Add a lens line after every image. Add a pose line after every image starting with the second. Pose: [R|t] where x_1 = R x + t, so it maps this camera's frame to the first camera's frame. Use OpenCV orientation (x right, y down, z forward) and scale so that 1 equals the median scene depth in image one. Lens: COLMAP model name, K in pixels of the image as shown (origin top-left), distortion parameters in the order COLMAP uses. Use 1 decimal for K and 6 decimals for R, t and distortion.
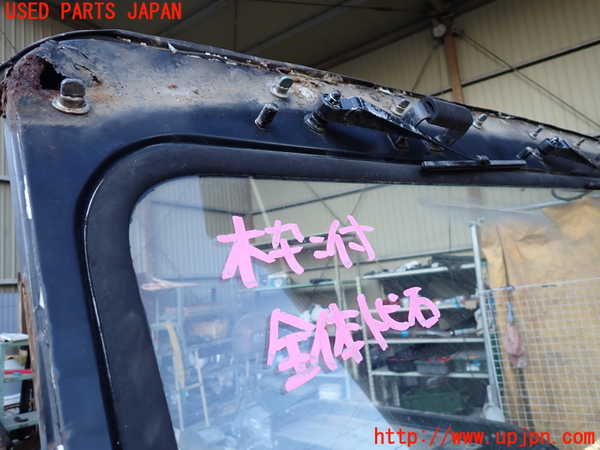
lens RADIAL K [[442.0, 0, 300.0], [0, 442.0, 225.0], [0, 0, 1]] dist [0.009452, 0.005451]
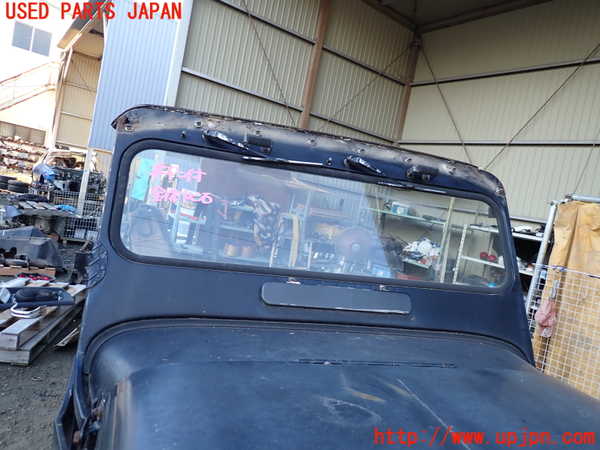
lens RADIAL K [[435.7, 0, 300.0], [0, 435.7, 225.0], [0, 0, 1]] dist [-0.006071, -0.001391]
pose [[0.894883, 0.288794, -0.340268, 0.138025], [-0.219253, 0.948549, 0.228437, -0.036218], [0.388732, -0.129820, 0.912159, -0.120329]]
